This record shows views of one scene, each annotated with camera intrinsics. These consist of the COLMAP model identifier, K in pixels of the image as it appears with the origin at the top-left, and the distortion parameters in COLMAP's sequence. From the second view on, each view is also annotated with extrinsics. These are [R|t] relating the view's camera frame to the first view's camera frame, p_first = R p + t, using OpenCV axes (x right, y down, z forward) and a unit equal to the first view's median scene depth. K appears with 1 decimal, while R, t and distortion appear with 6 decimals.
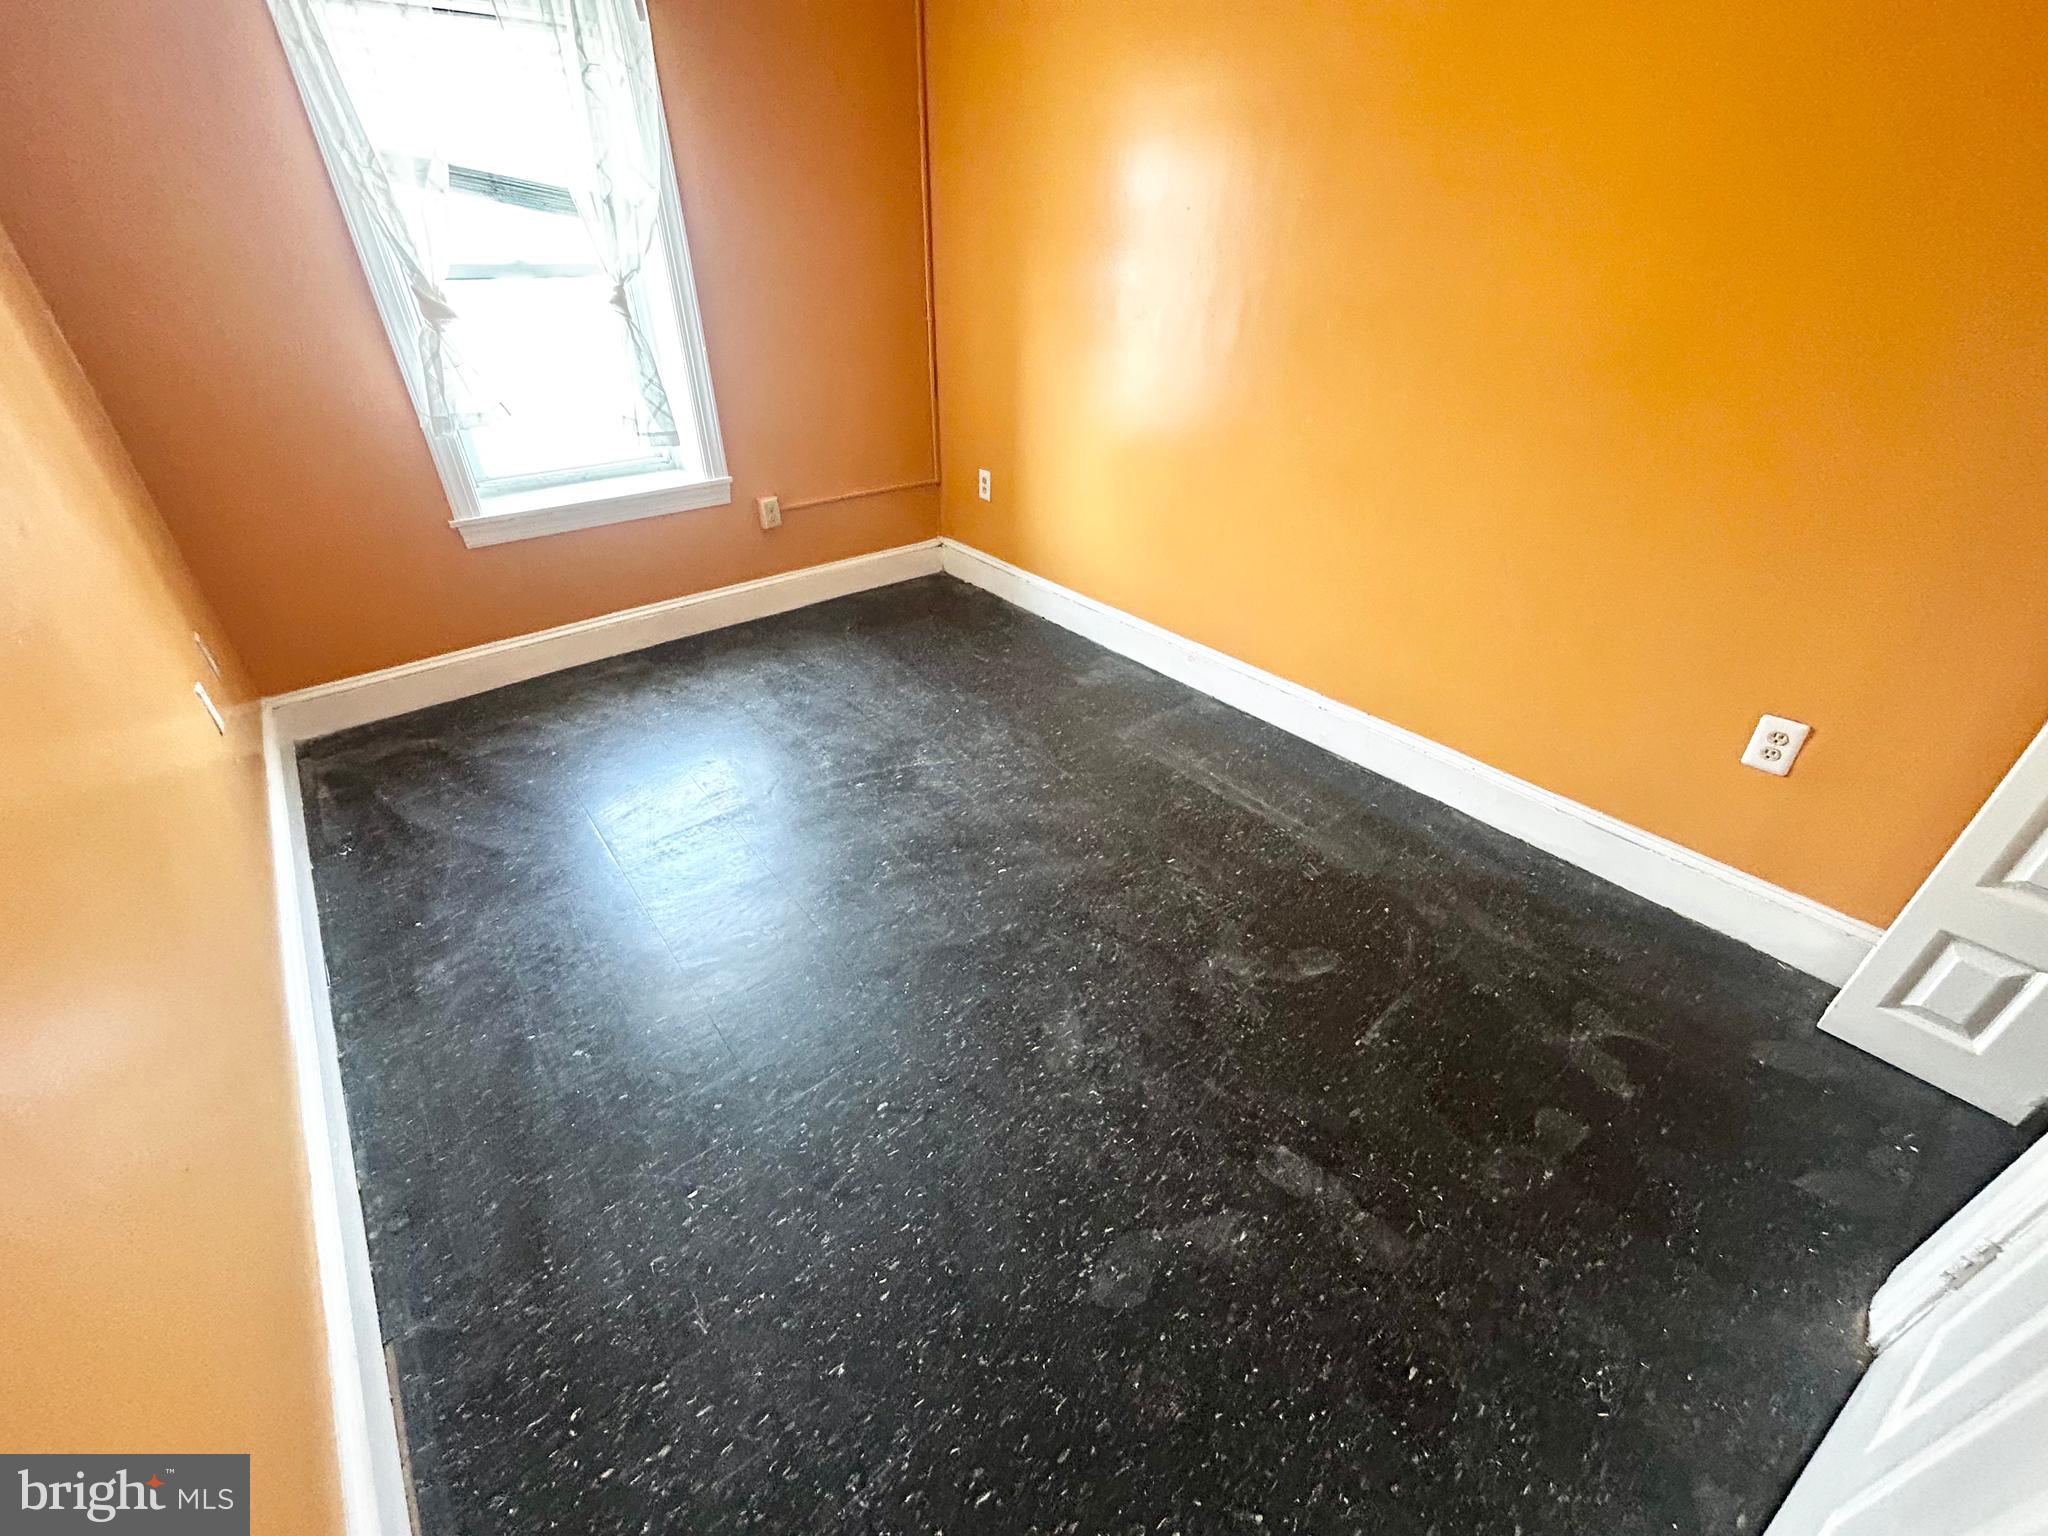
lens RADIAL K [[820.0, 0, 1017.5], [0, 820.0, 766.6], [0, 0, 1]] dist [-0.001598, 0.000929]
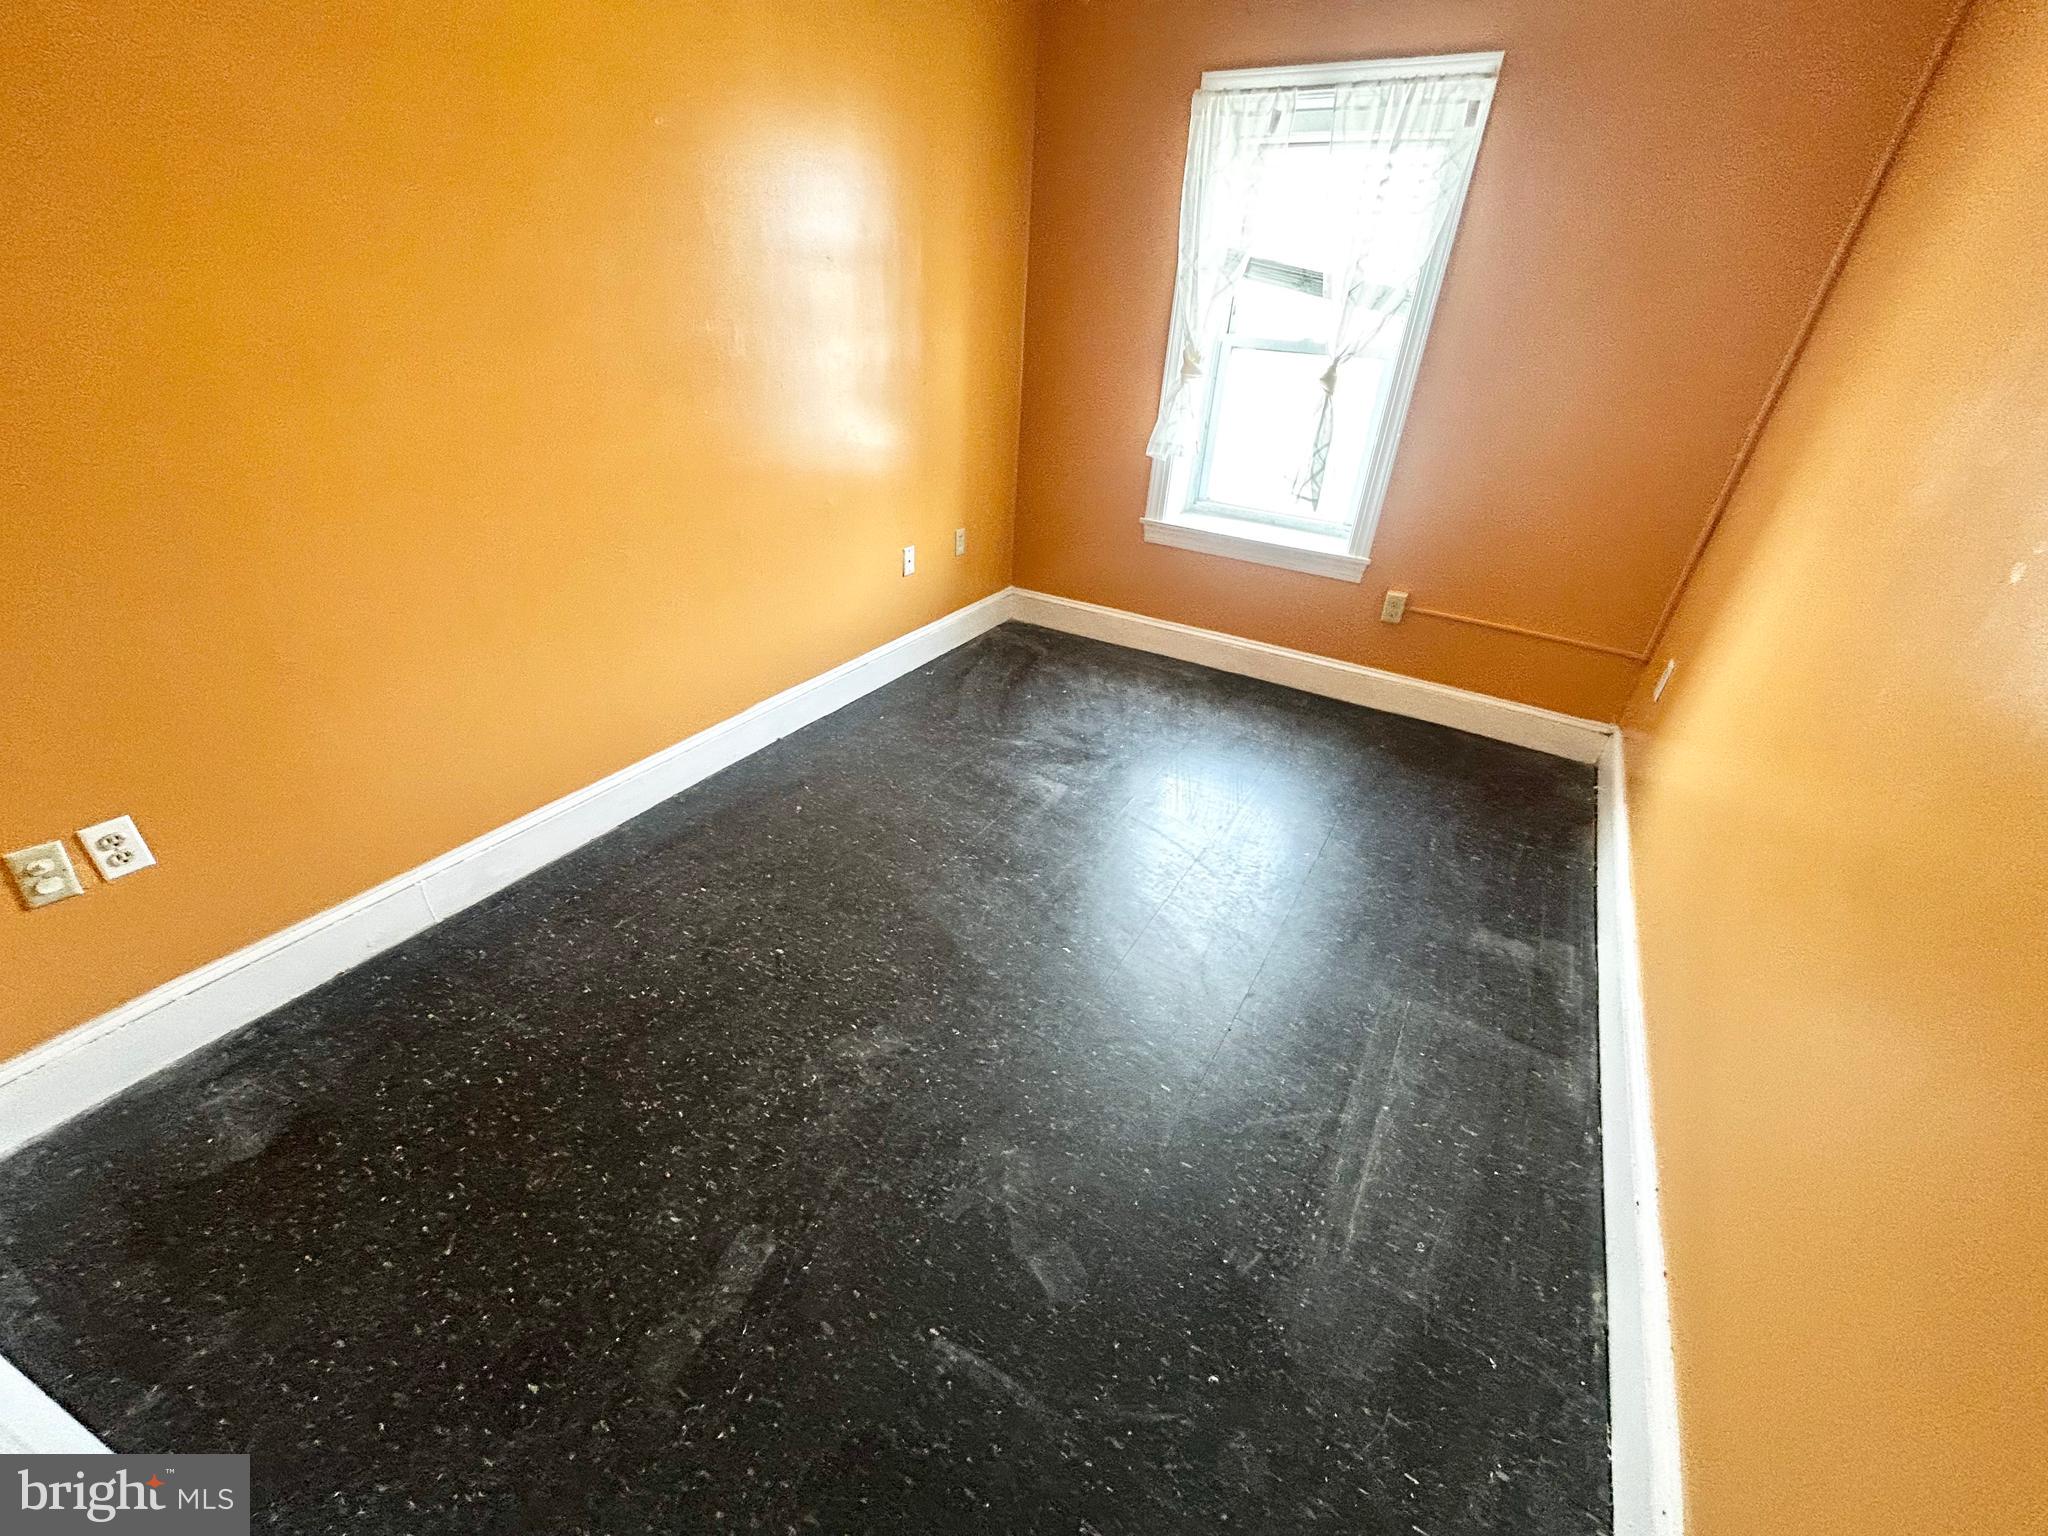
lens RADIAL K [[820.0, 0, 1022.0], [0, 820.0, 766.1], [0, 0, 1]] dist [-0.001598, 0.000929]
pose [[0.339878, 0.485541, -0.805439, 0.735487], [-0.548555, 0.797997, 0.249577, -0.298816], [0.763918, 0.357002, 0.537568, 0.417258]]
